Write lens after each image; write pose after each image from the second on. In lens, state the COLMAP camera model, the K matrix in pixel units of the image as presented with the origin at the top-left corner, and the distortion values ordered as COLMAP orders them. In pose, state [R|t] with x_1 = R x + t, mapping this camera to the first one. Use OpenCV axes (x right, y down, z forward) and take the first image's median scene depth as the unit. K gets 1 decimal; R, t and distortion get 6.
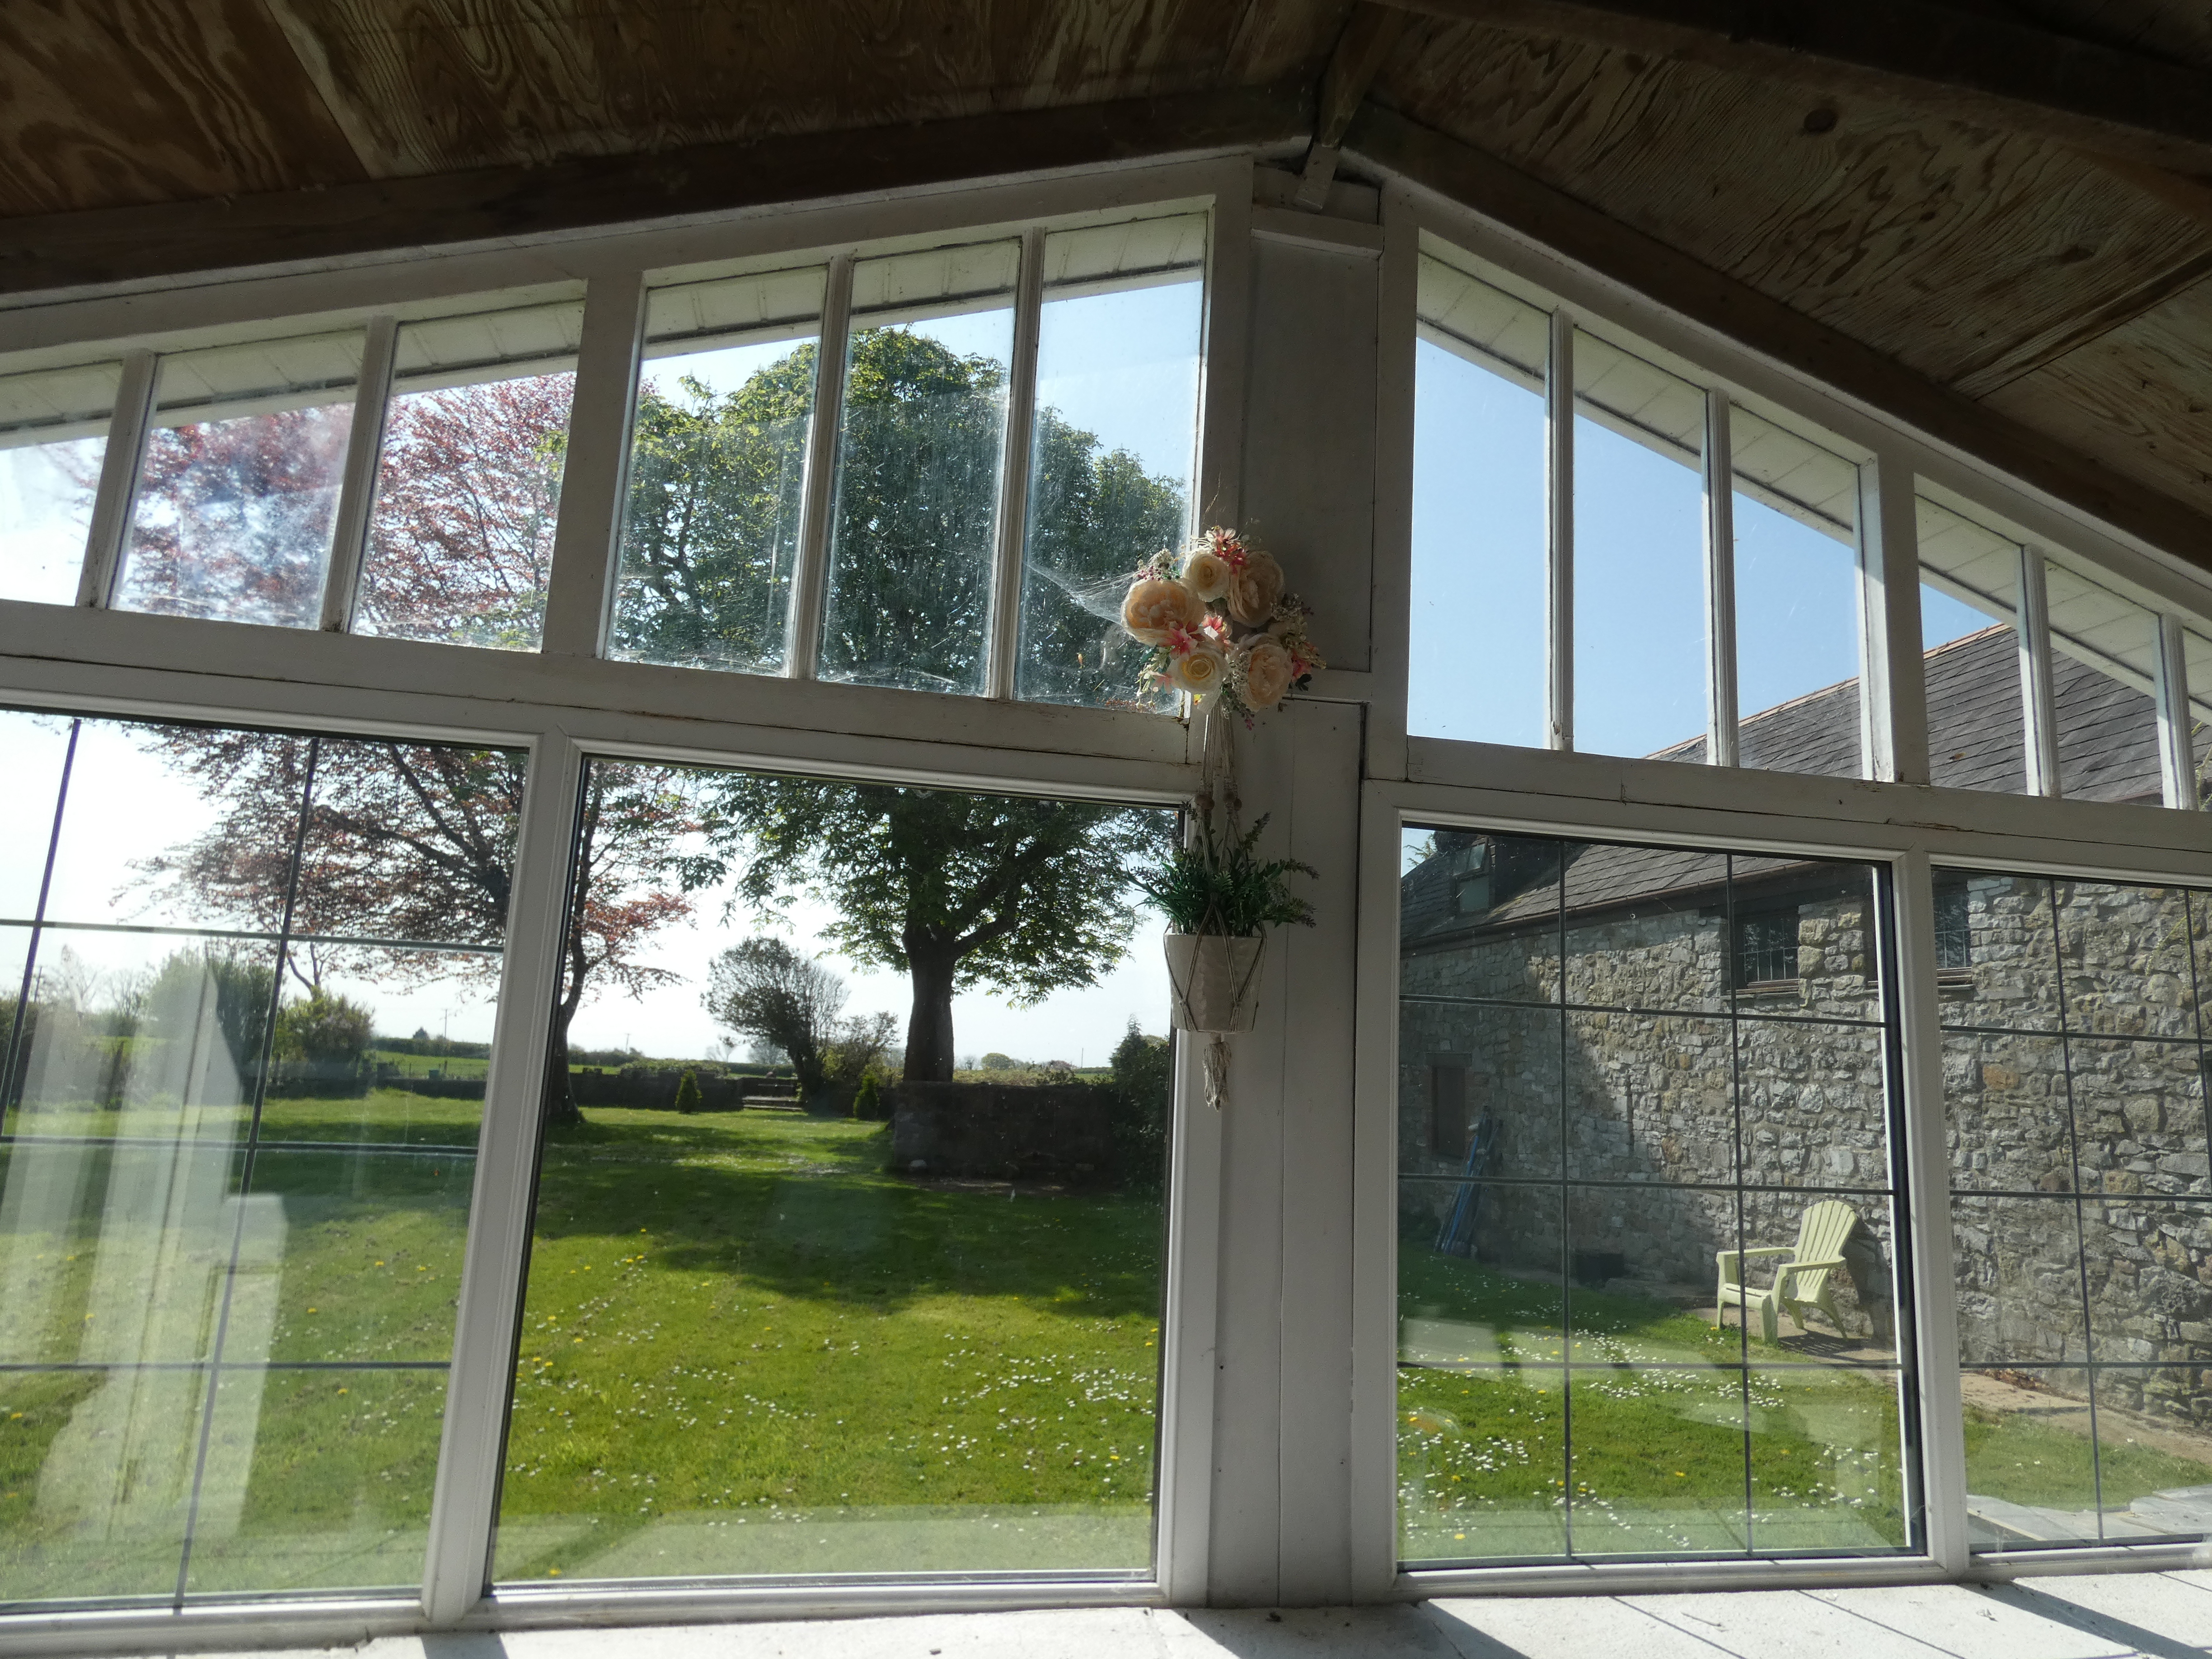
lens RADIAL K [[1343.0, 0, 1107.4], [0, 1343.0, 830.8], [0, 0, 1]] dist [0.027219, -0.000547]
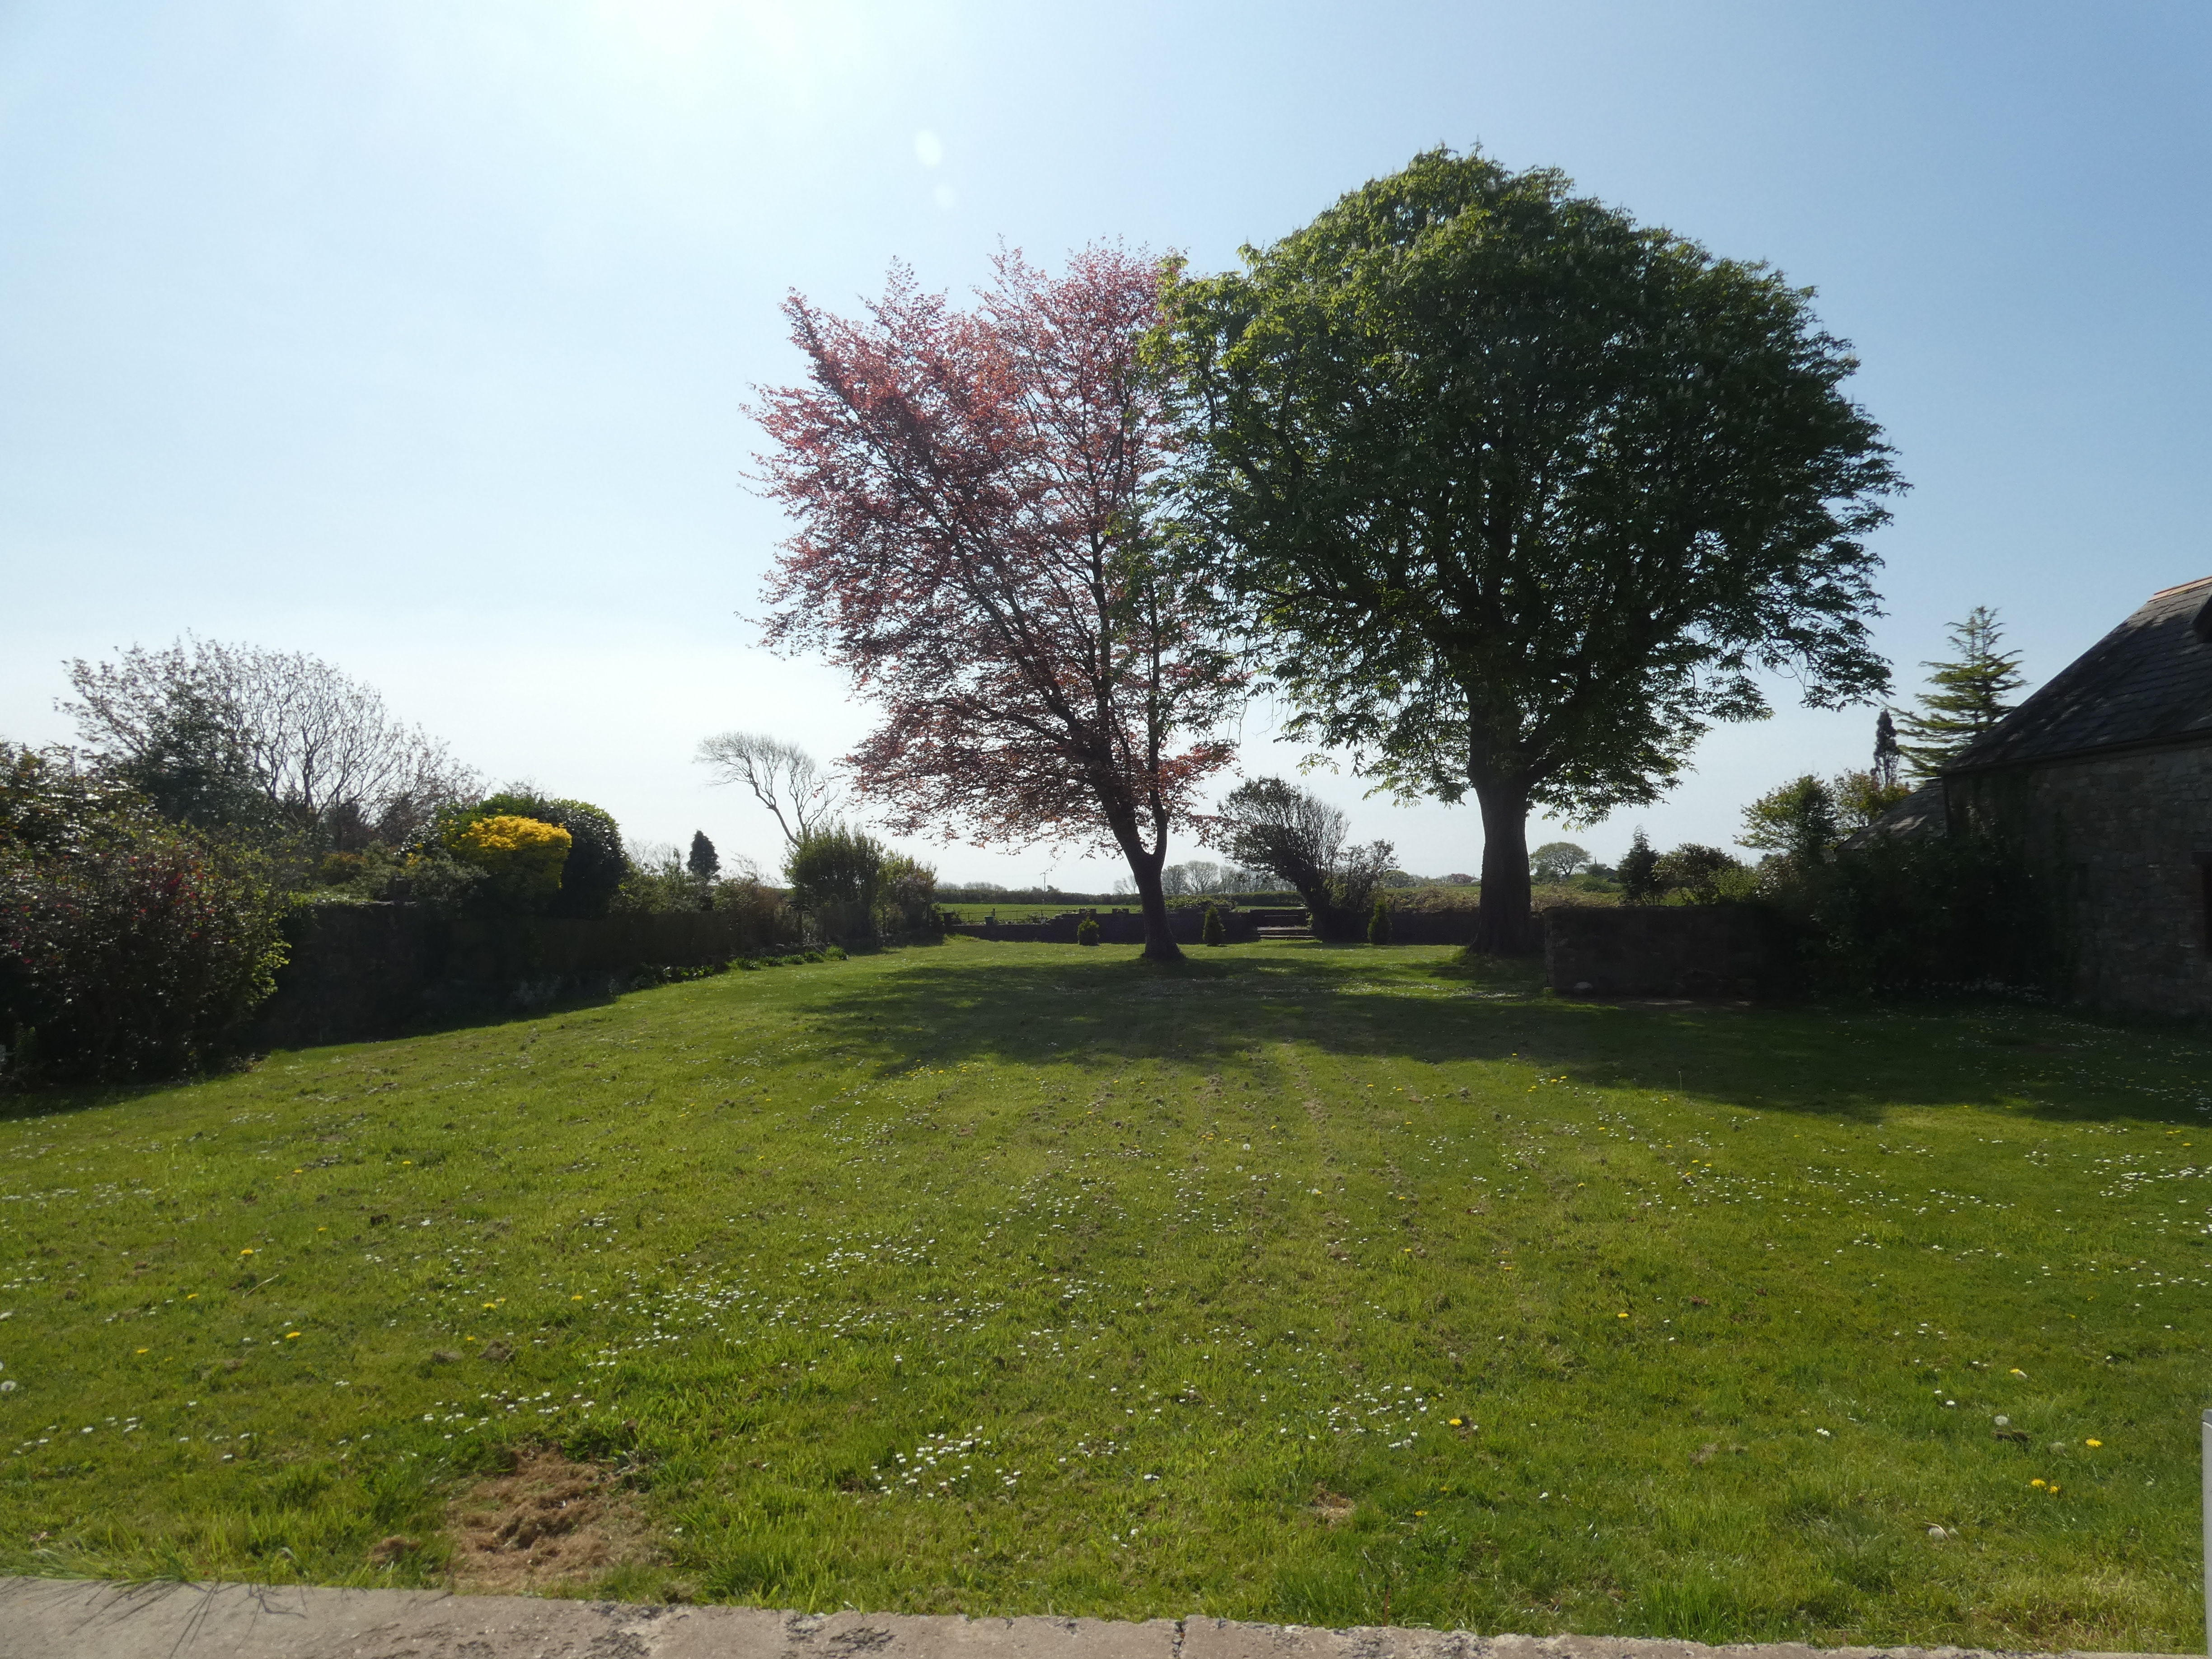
lens RADIAL K [[1343.0, 0, 1117.9], [0, 1343.0, 827.2], [0, 0, 1]] dist [0.027219, -0.000547]
pose [[0.958631, -0.070179, -0.275865, -0.111753], [0.104763, 0.988092, 0.112687, -0.018209], [0.264671, -0.136926, 0.954568, -0.049375]]
